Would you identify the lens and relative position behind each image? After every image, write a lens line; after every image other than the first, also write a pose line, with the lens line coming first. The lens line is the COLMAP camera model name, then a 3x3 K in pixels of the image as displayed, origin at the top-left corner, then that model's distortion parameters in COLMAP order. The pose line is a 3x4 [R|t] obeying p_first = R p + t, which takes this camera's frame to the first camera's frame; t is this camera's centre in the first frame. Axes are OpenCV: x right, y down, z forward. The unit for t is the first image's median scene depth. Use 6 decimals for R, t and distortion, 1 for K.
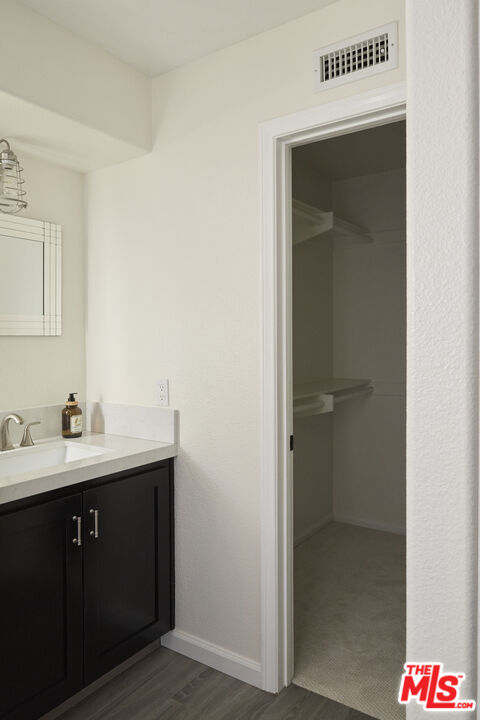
lens RADIAL K [[507.5, 0, 242.3], [0, 507.5, 357.5], [0, 0, 1]] dist [0.002453, 0.000179]
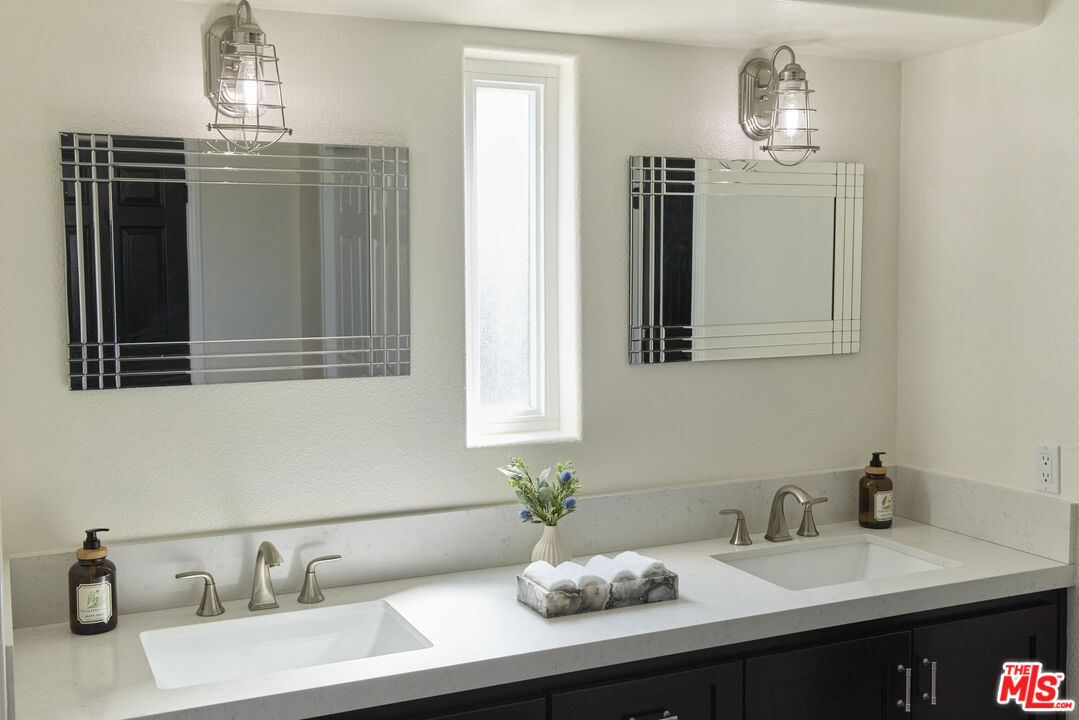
lens RADIAL K [[1101.7, 0, 538.6], [0, 1101.7, 355.7], [0, 0, 1]] dist [0.026074, 0.000000]
pose [[0.854990, 0.035971, -0.517396, -0.010686], [-0.011429, 0.998656, 0.050544, -0.104229], [0.518519, -0.037301, 0.854252, -0.303313]]
